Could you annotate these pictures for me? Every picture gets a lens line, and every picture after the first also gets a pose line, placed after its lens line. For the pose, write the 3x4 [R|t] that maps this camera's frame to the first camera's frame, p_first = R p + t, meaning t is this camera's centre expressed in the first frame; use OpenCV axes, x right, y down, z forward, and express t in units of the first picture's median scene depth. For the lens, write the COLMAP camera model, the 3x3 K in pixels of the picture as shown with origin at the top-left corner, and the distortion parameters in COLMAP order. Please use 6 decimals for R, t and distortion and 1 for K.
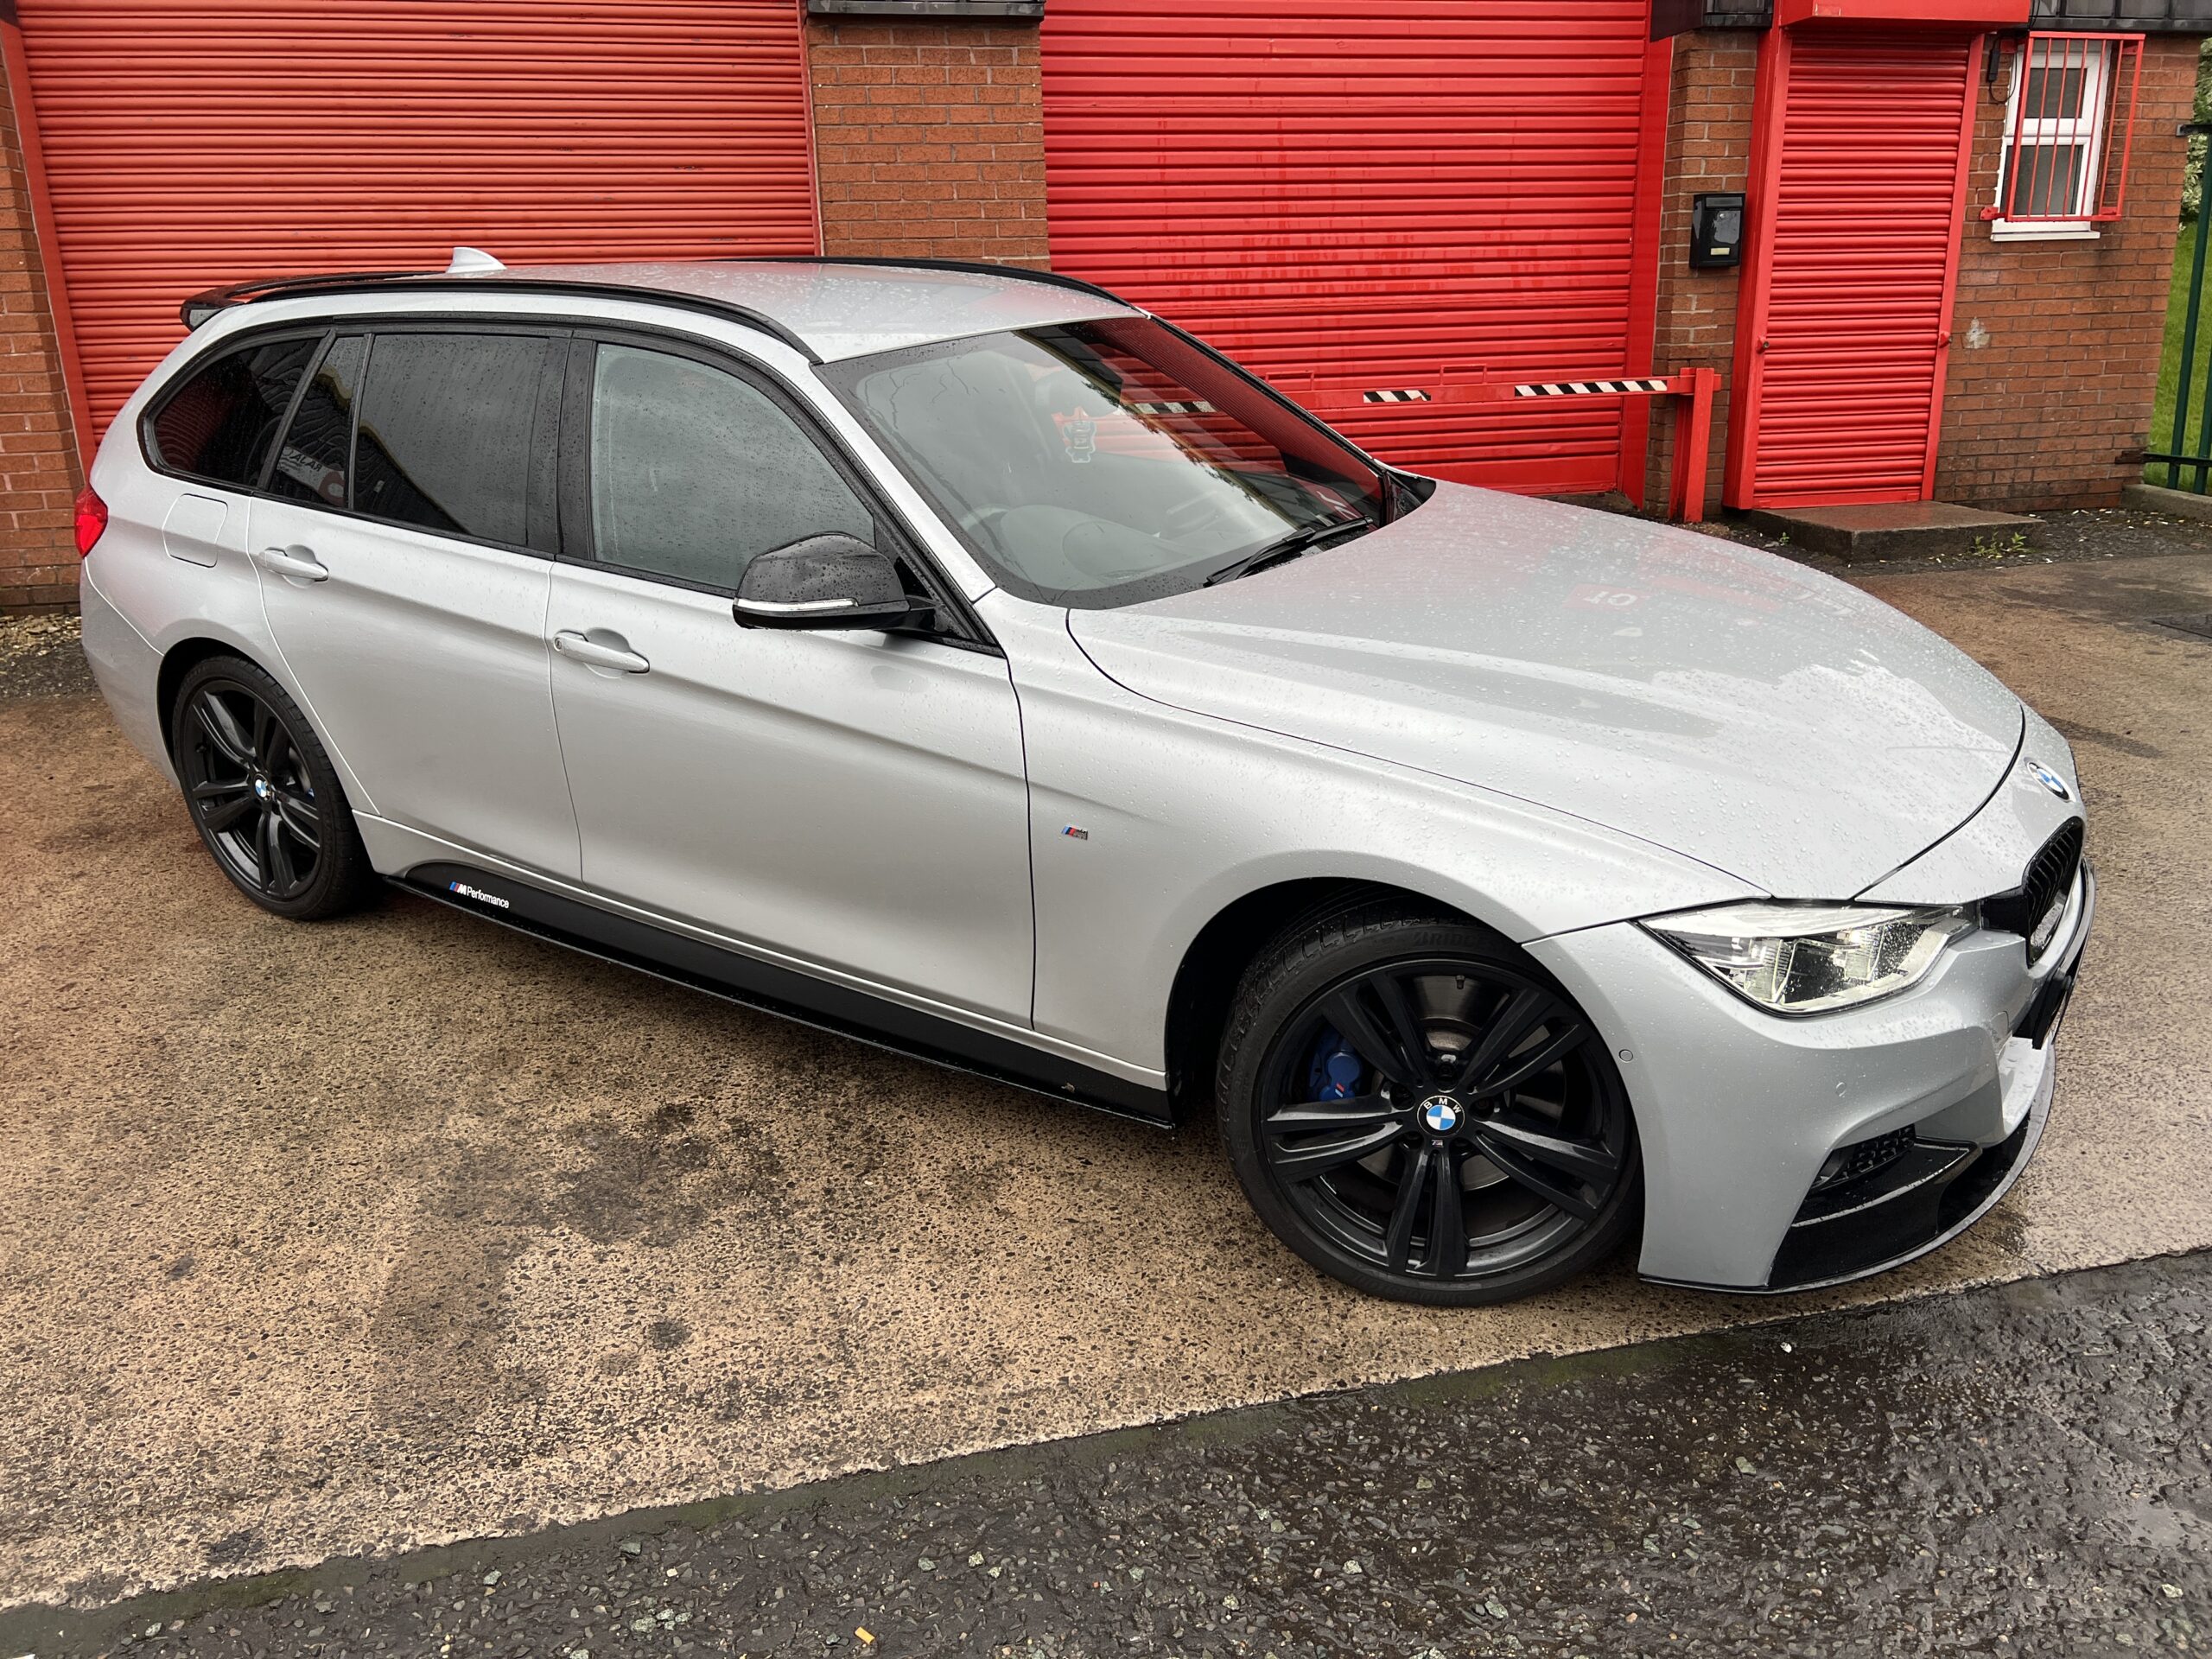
lens RADIAL K [[1673.1, 0, 1123.1], [0, 1673.1, 816.7], [0, 0, 1]] dist [0.038862, -0.046055]
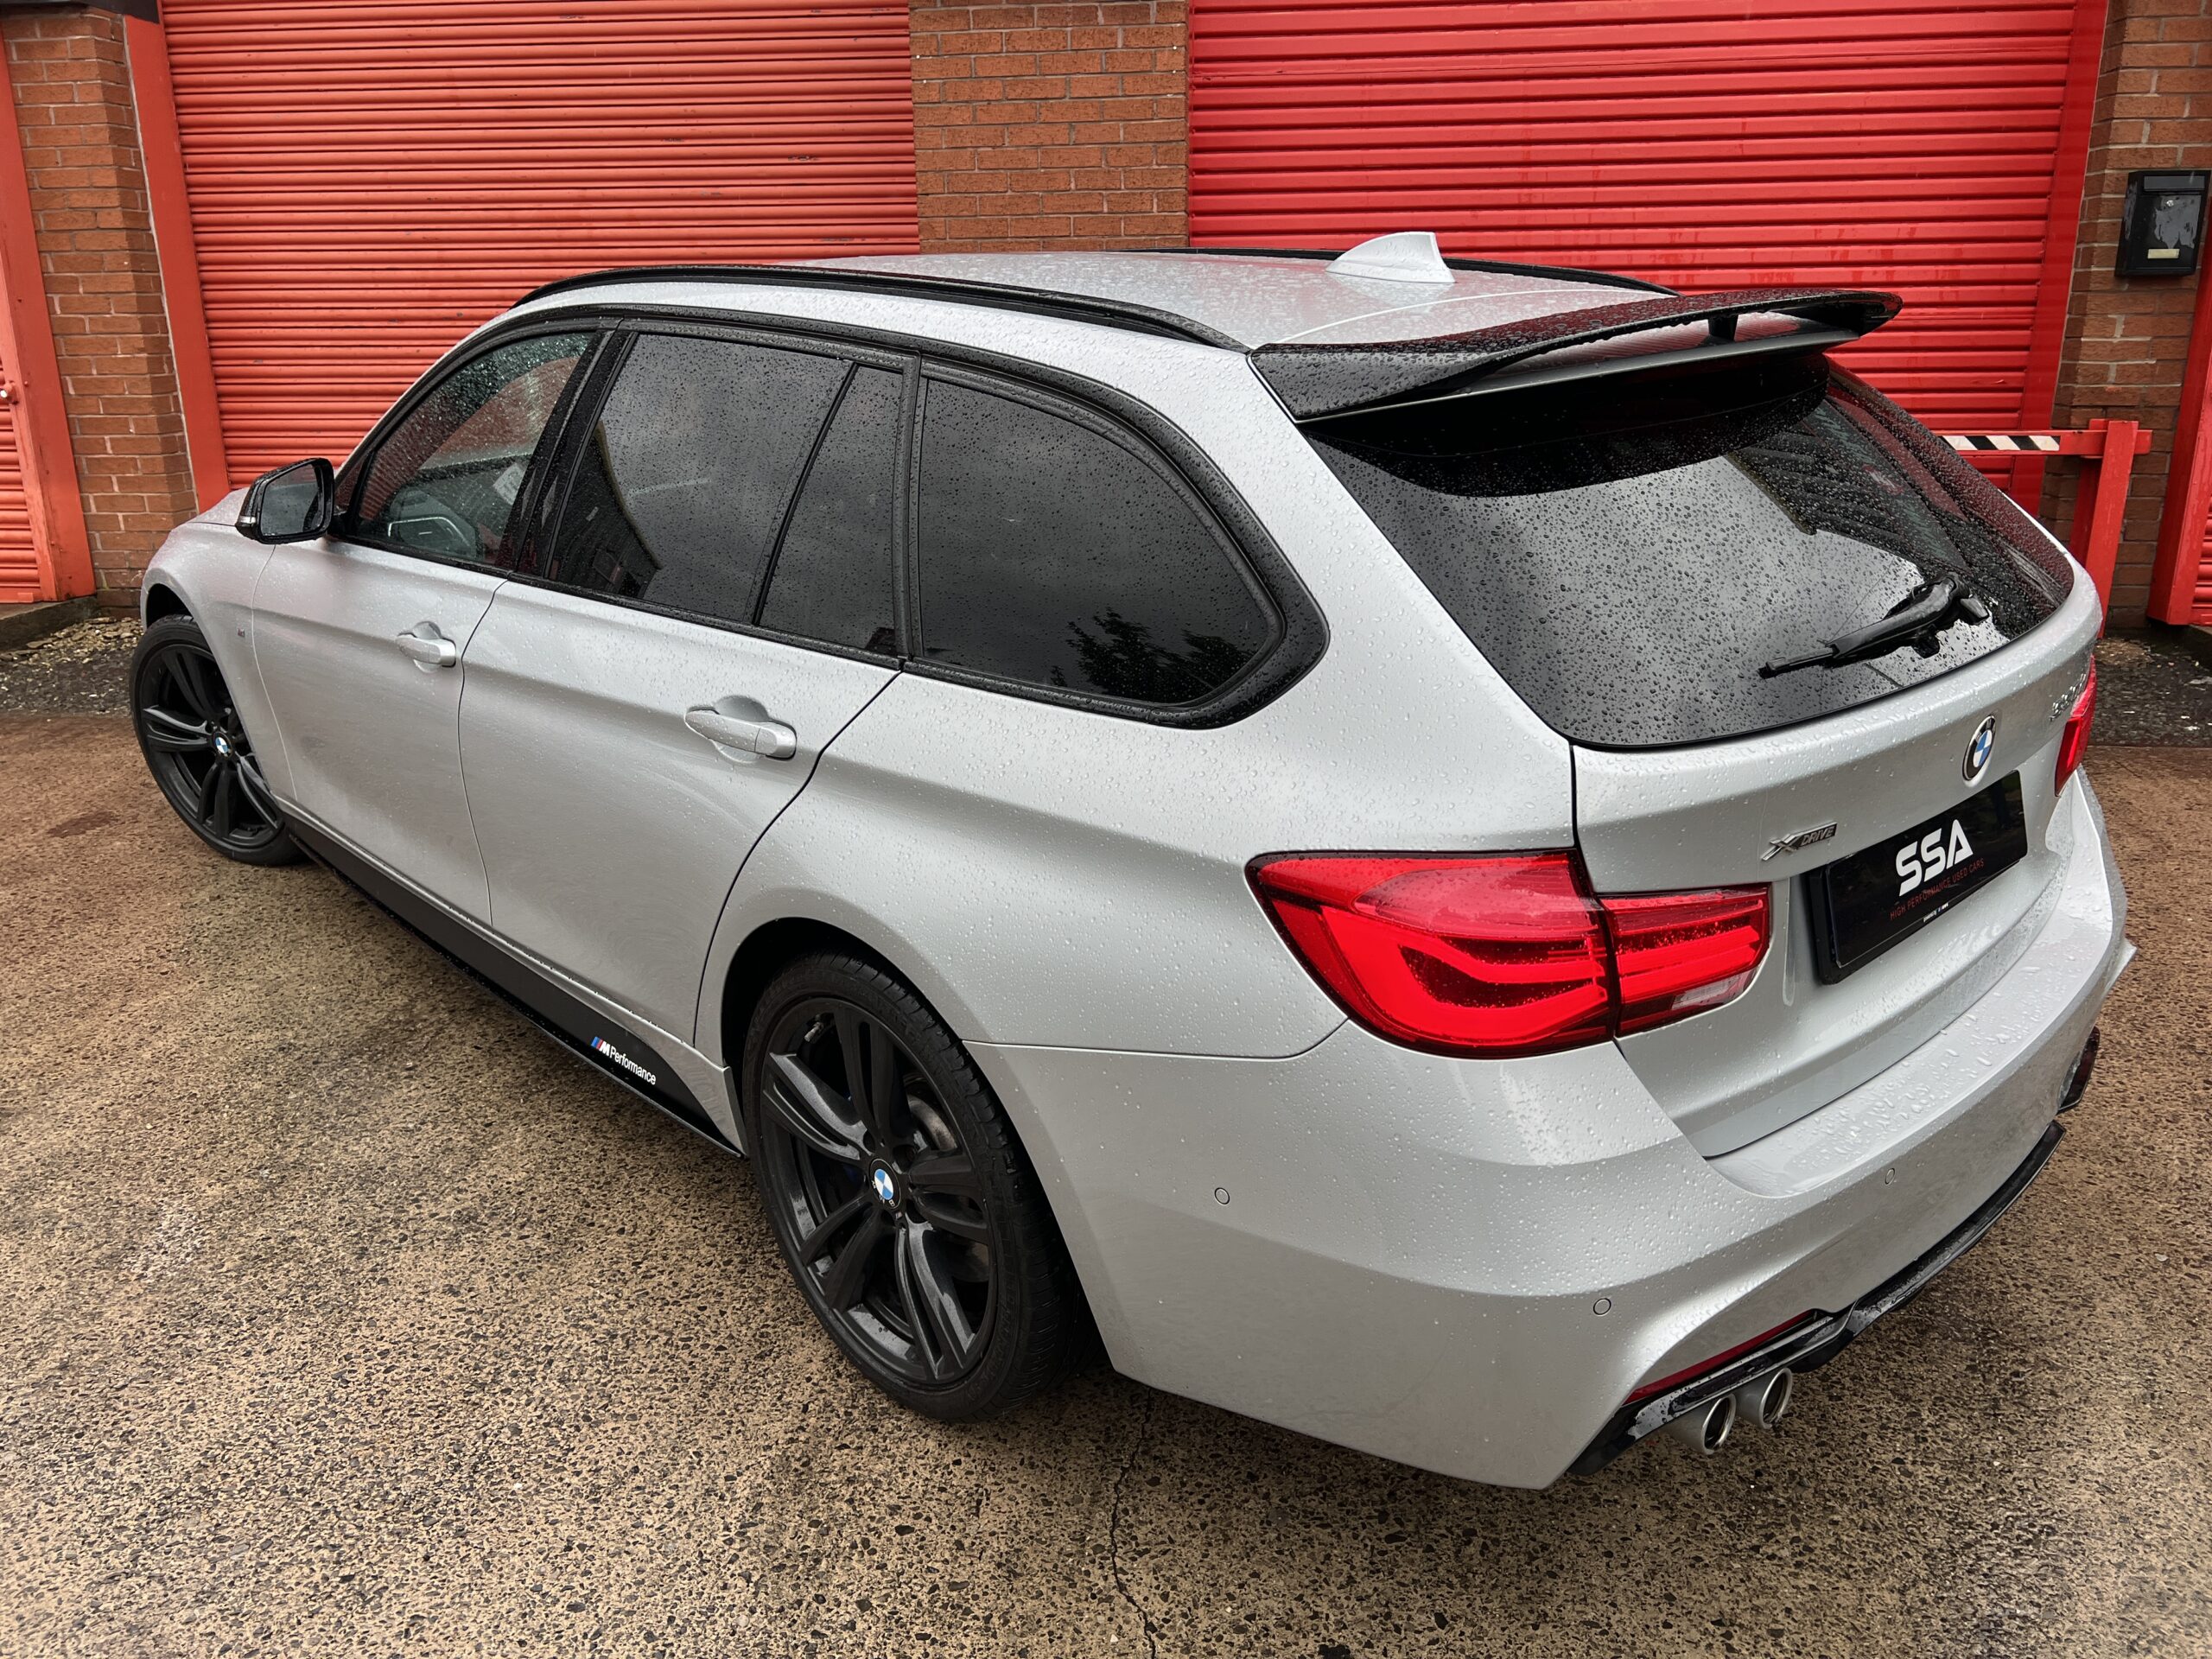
lens RADIAL K [[1673.1, 0, 1100.8], [0, 1673.1, 814.4], [0, 0, 1]] dist [0.038862, -0.046055]
pose [[0.941112, 0.108153, -0.320329, 0.213639], [-0.108941, 0.993927, 0.015519, -0.078260], [0.320062, 0.020292, 0.947179, 0.232988]]
